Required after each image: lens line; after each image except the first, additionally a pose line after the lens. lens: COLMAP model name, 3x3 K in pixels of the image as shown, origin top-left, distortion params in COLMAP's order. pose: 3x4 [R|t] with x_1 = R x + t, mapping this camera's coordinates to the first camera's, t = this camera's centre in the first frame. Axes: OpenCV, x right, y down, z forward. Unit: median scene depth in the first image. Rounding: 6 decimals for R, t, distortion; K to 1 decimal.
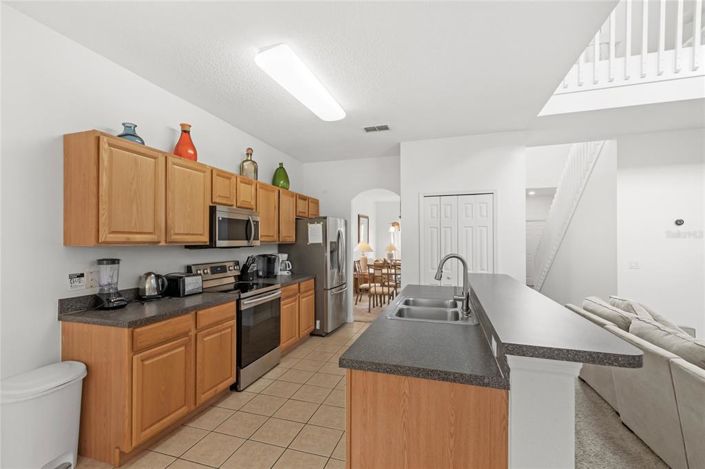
lens RADIAL K [[321.9, 0, 339.5], [0, 321.9, 233.1], [0, 0, 1]] dist [-0.007345, 0.000611]
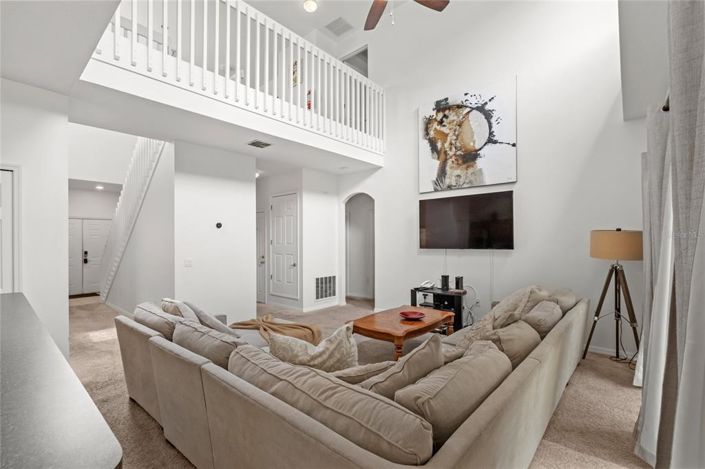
lens RADIAL K [[325.0, 0, 334.9], [0, 325.0, 235.4], [0, 0, 1]] dist [-0.000971, -0.000661]
pose [[0.410576, 0.004013, 0.911817, 0.171738], [-0.009729, 0.999953, -0.000020, -0.000286], [-0.911774, -0.008863, 0.410596, 0.132567]]
